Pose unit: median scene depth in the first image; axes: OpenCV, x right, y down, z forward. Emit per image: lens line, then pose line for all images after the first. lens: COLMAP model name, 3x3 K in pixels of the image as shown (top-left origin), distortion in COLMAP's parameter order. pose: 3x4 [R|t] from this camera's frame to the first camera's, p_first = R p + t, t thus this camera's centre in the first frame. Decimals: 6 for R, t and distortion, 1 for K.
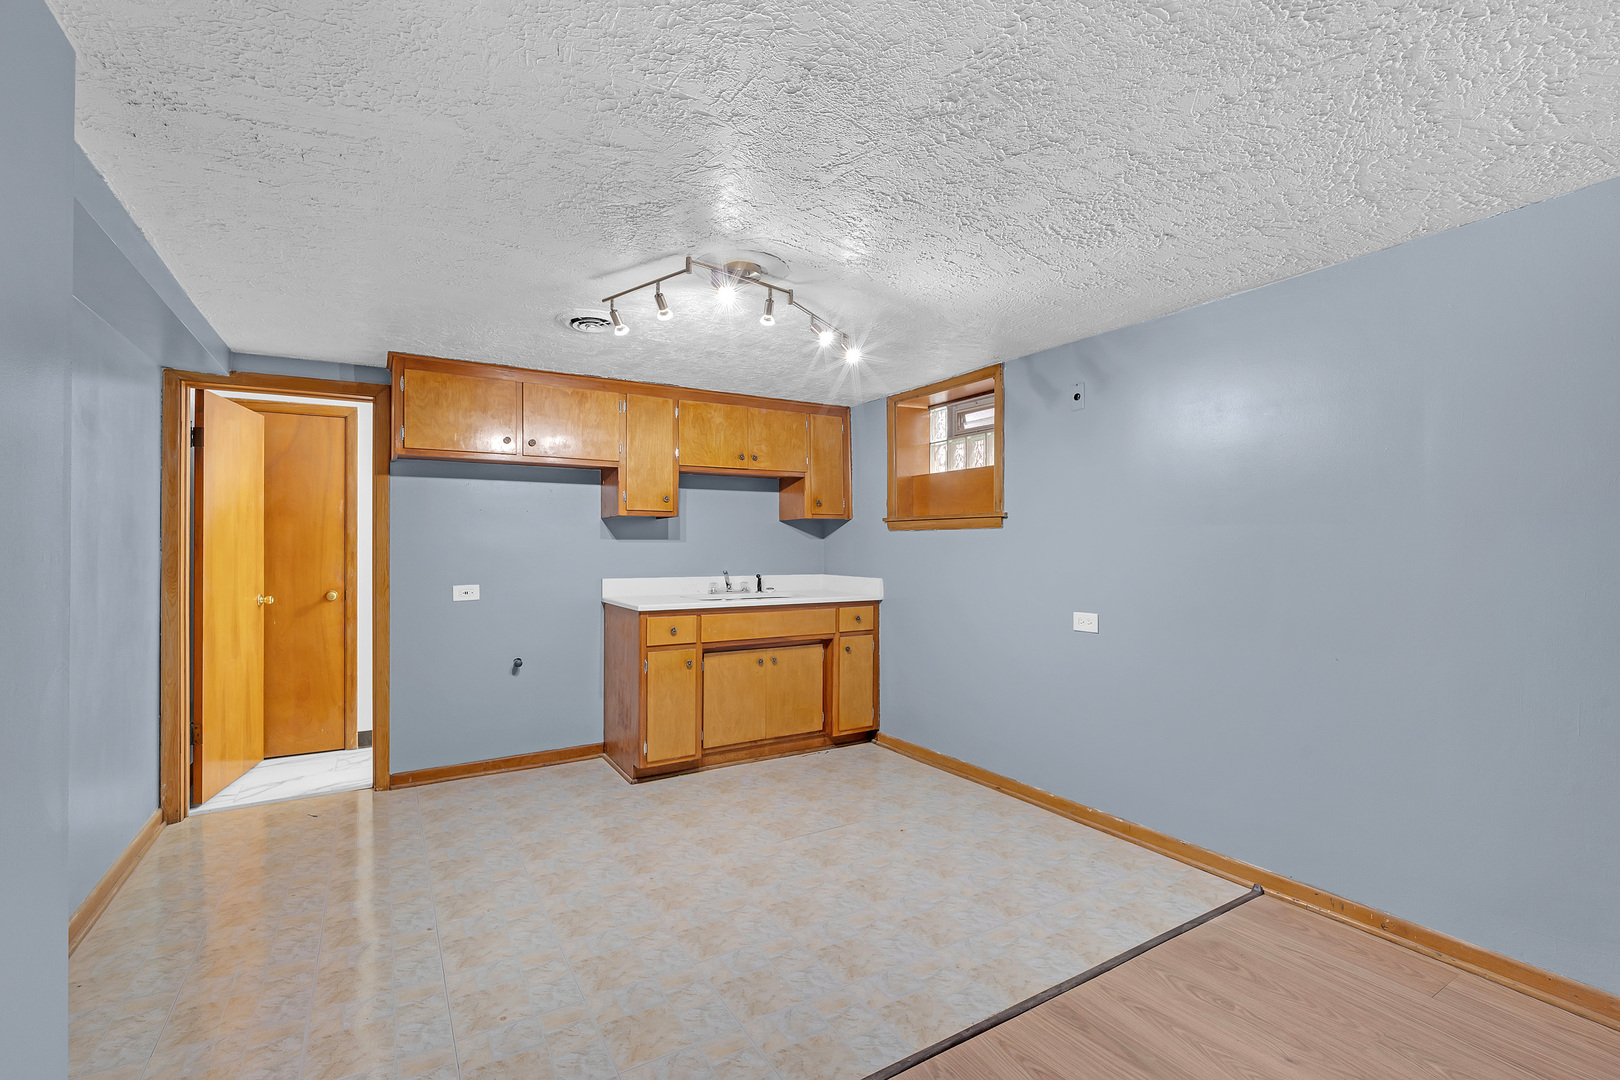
lens RADIAL K [[729.0, 0, 815.7], [0, 729.0, 536.9], [0, 0, 1]] dist [-0.001344, -0.000497]
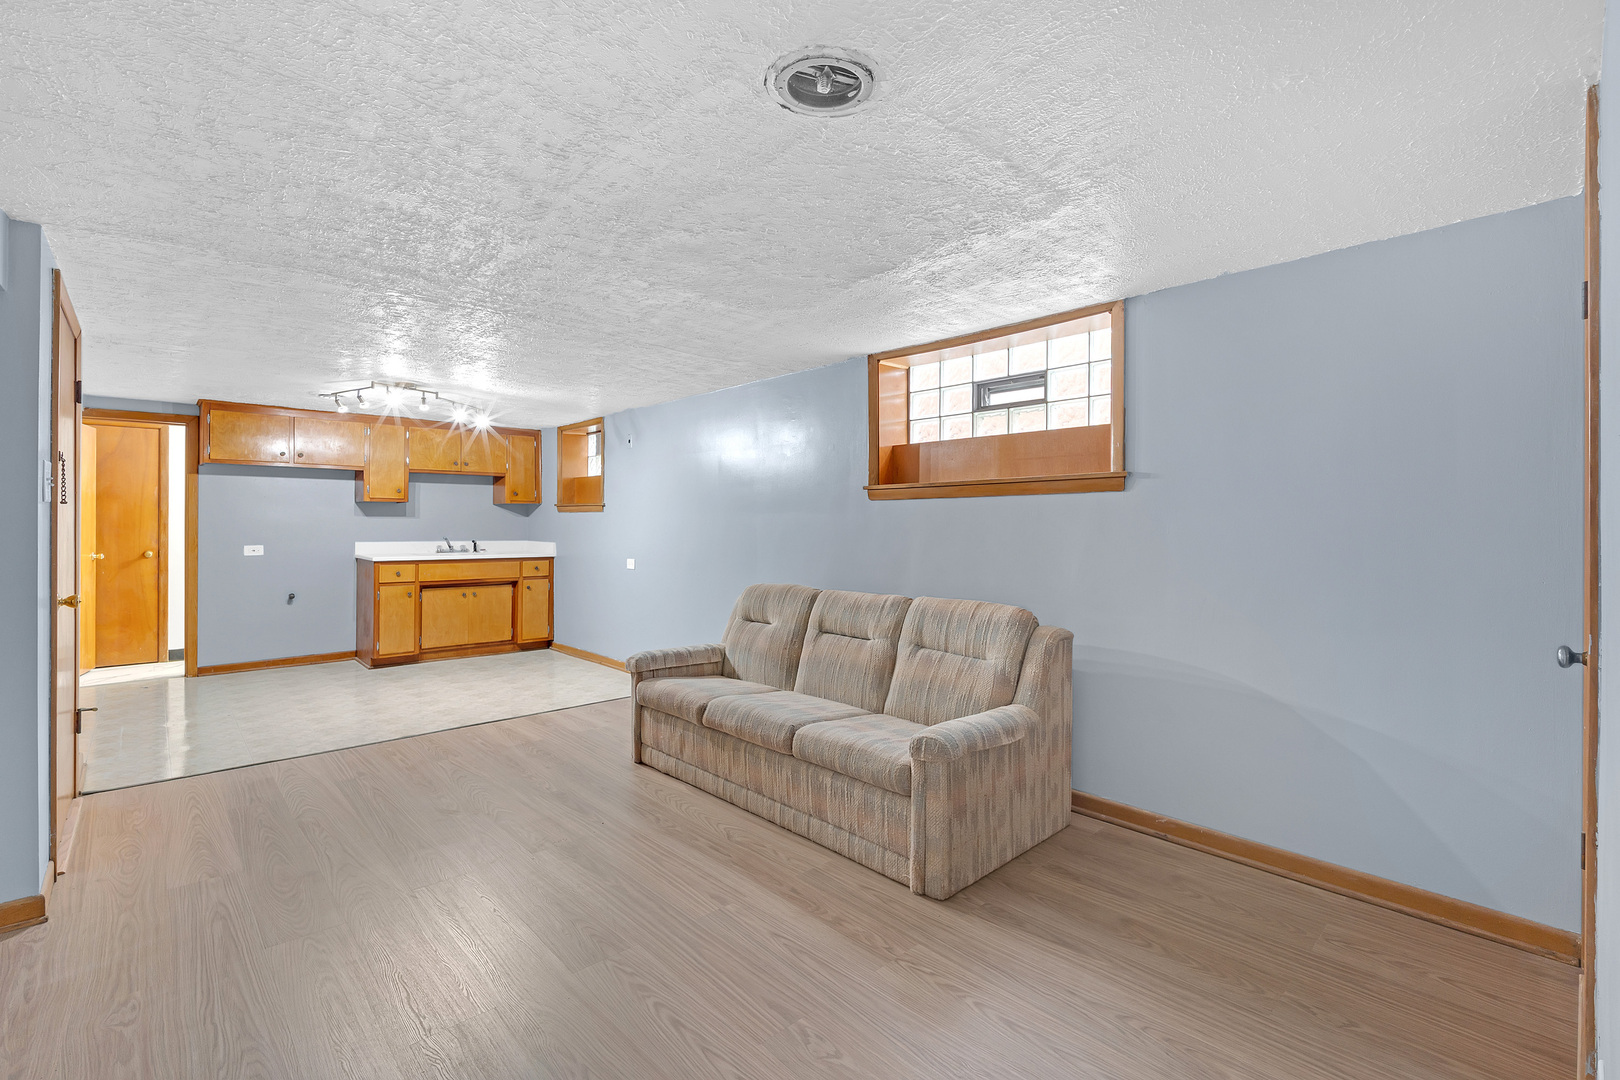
lens RADIAL K [[723.9, 0, 809.4], [0, 723.9, 516.3], [0, 0, 1]] dist [-0.003549, -0.000532]
pose [[0.980799, 0.008503, 0.194835, 0.346808], [-0.009589, 0.999943, 0.004633, -0.012752], [-0.194785, -0.006412, 0.980825, -0.672033]]
